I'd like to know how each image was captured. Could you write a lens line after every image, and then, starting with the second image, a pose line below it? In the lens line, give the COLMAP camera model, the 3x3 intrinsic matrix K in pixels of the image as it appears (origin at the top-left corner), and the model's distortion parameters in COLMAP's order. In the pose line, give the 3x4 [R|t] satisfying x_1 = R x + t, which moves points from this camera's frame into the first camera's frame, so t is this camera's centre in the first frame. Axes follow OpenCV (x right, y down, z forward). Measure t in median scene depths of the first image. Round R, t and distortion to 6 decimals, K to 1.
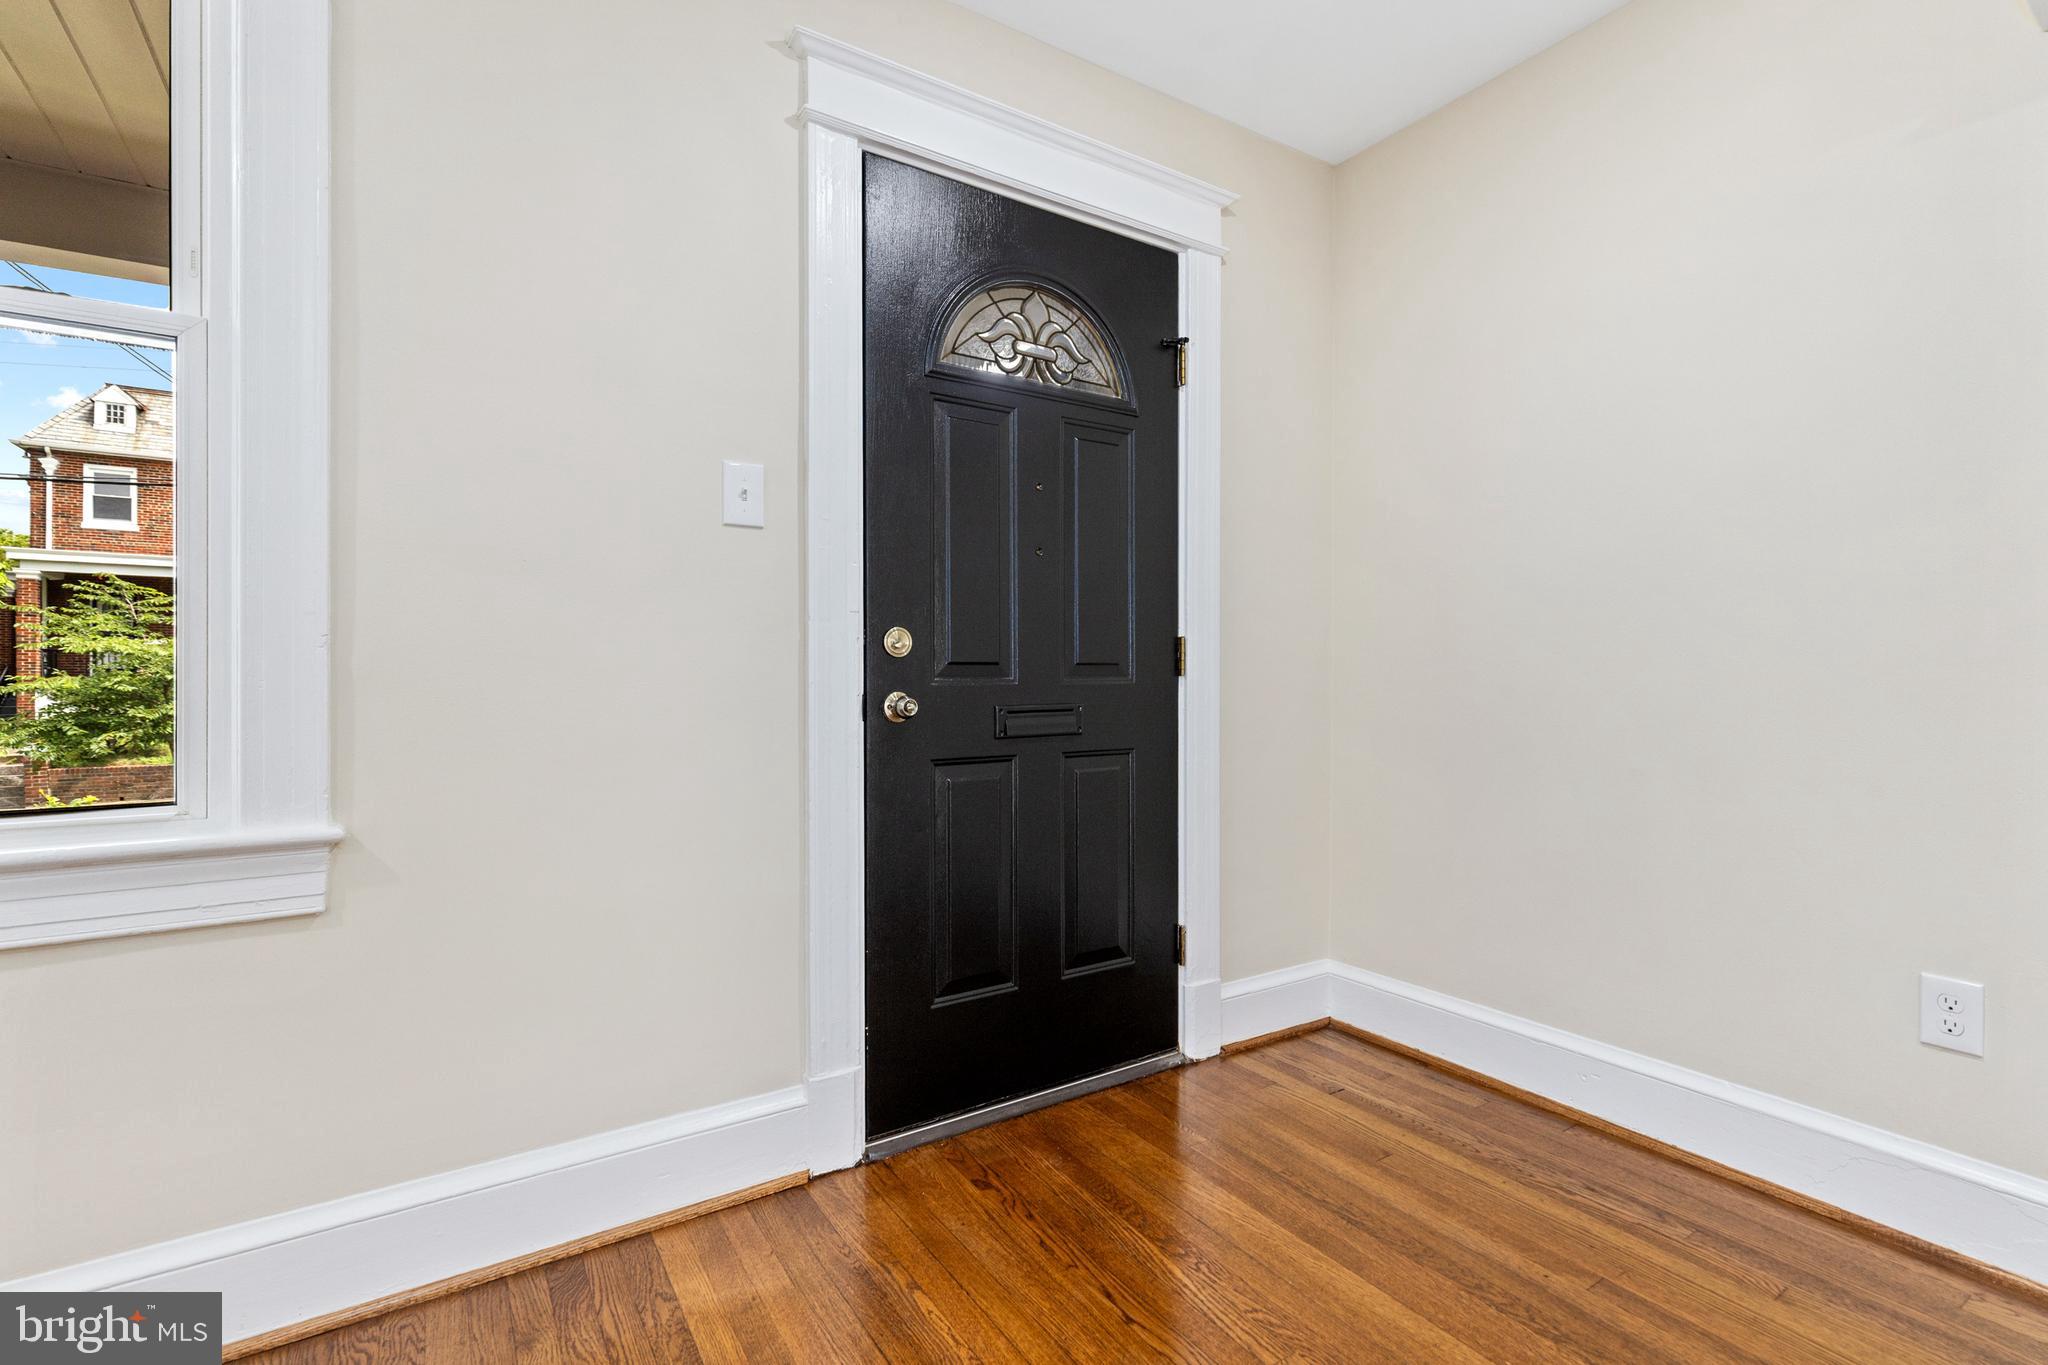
lens RADIAL K [[920.1, 0, 1014.8], [0, 920.1, 676.4], [0, 0, 1]] dist [0.006929, -0.001290]
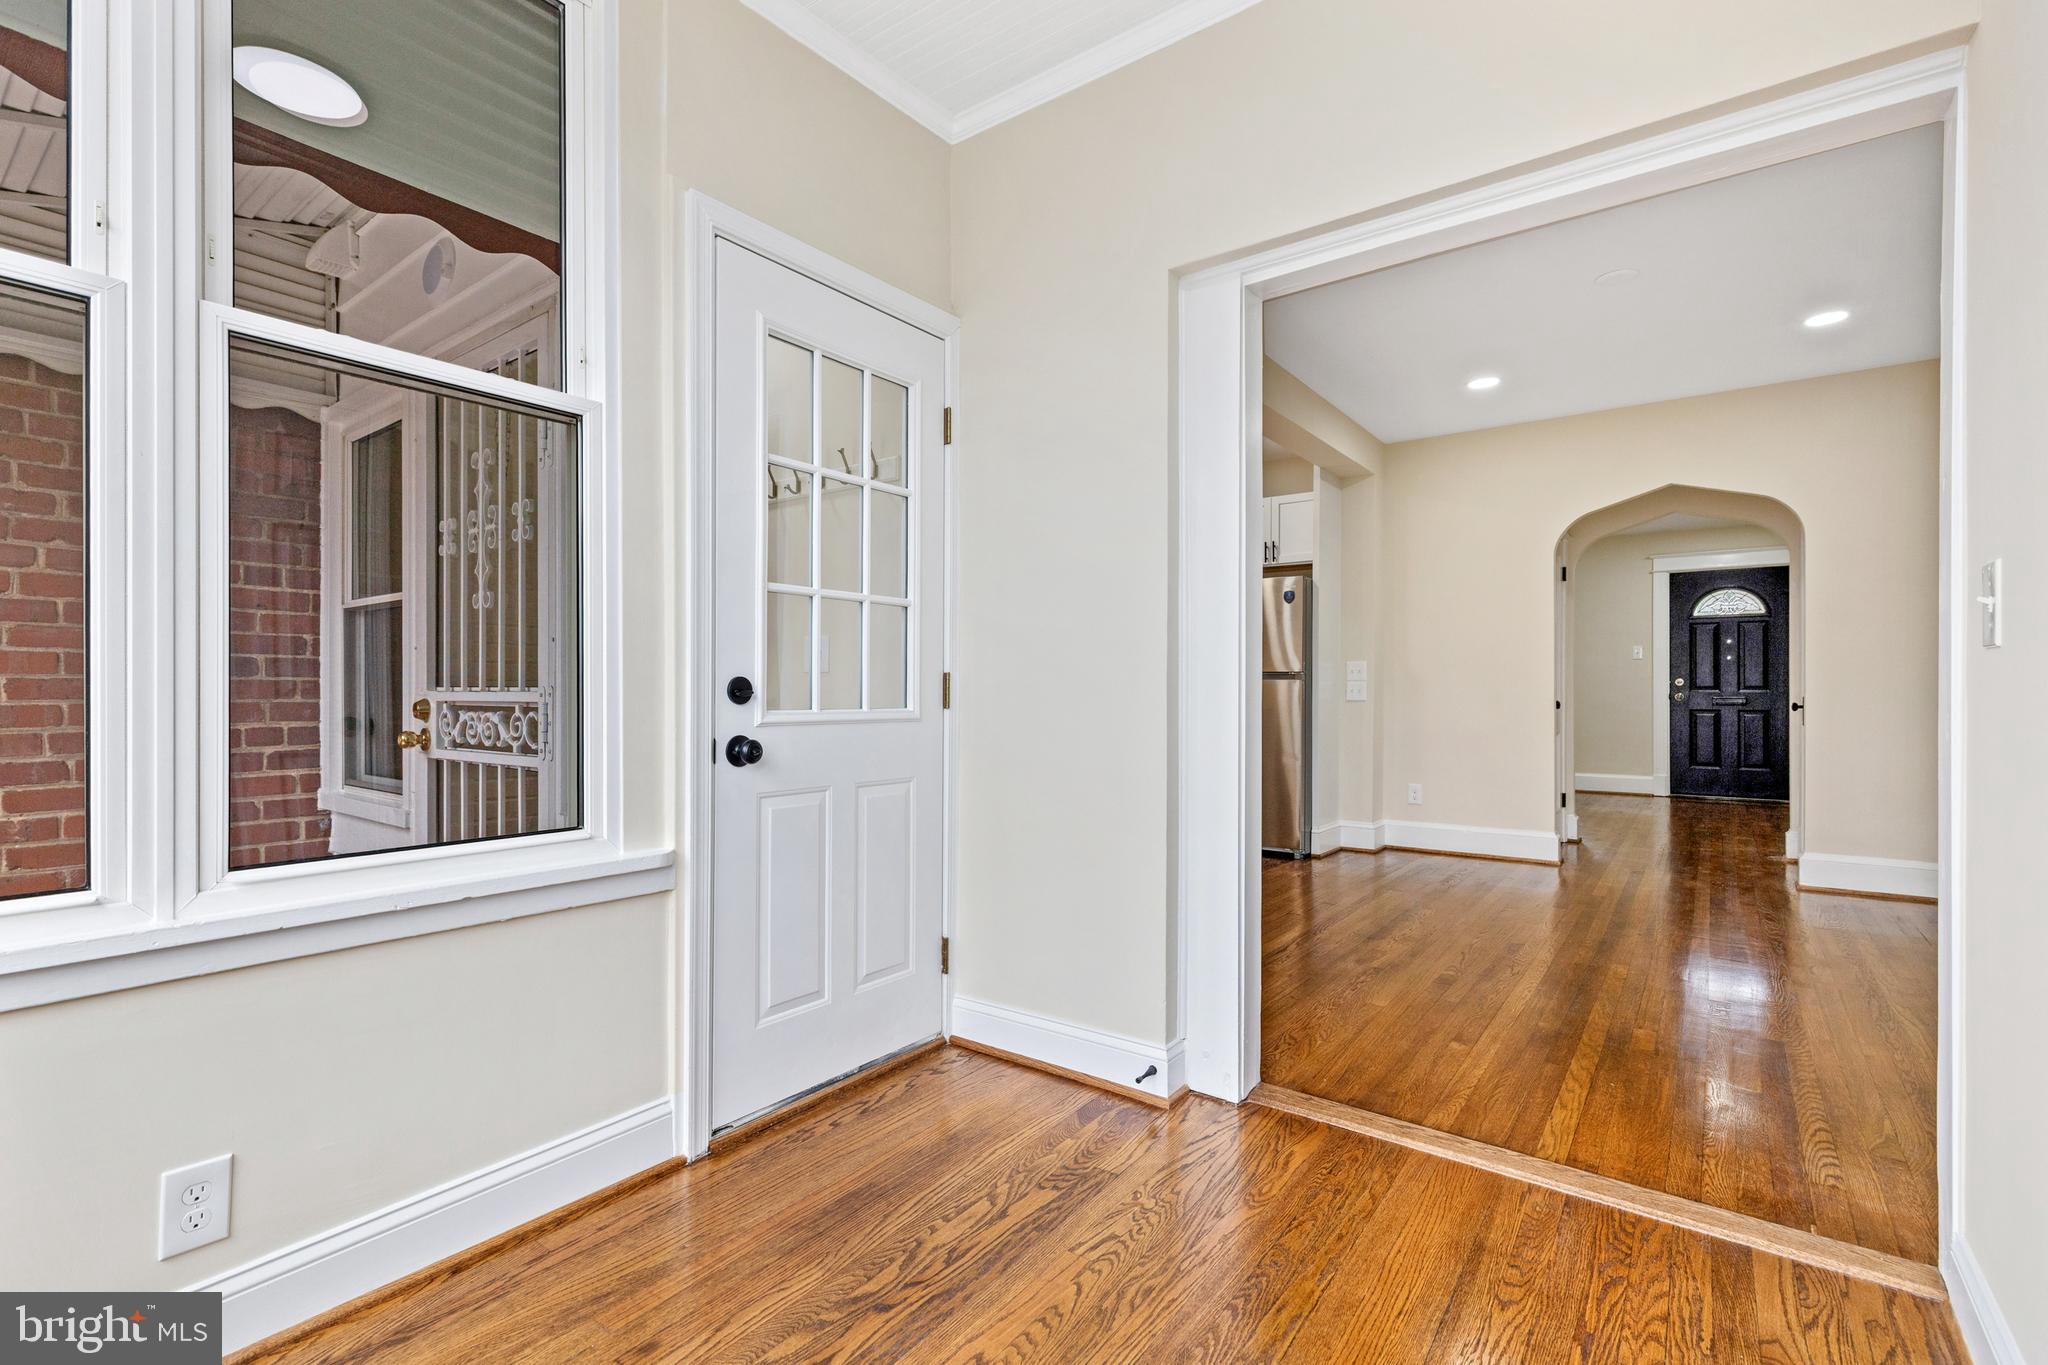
lens RADIAL K [[920.1, 0, 1025.1], [0, 920.1, 691.6], [0, 0, 1]] dist [0.006929, -0.001290]
pose [[0.346720, -0.001079, -0.937968, 2.869112], [-0.000460, 0.999999, -0.001321, 0.014275], [0.937968, 0.000889, 0.346719, -3.391756]]
